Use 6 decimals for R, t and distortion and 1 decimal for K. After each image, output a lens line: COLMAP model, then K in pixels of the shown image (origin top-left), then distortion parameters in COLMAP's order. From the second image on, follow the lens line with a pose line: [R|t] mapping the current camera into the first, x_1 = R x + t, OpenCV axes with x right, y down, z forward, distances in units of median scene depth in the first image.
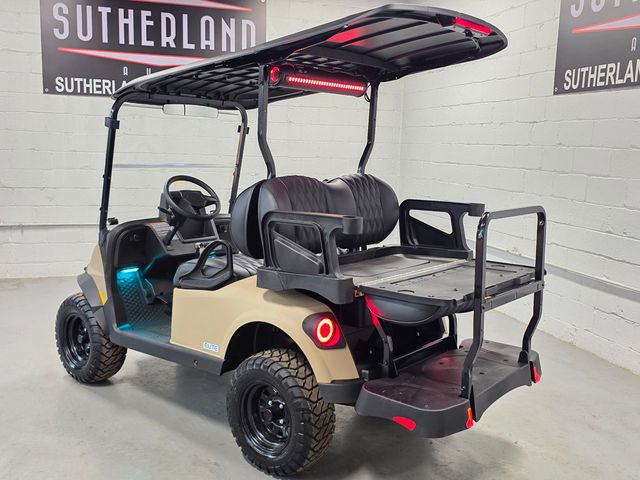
lens RADIAL K [[637.5, 0, 318.1], [0, 637.5, 240.9], [0, 0, 1]] dist [0.017512, 0.000000]
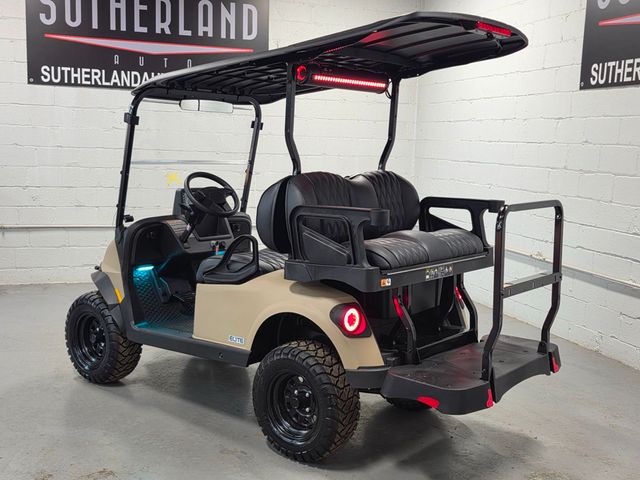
lens RADIAL K [[784.6, 0, 310.8], [0, 784.6, 256.0], [0, 0, 1]] dist [0.026174, 0.000000]
pose [[0.999962, 0.003820, 0.007786, -0.050653], [-0.003792, 0.999986, -0.003603, 0.031330], [-0.007799, 0.003573, 0.999963, -0.216070]]
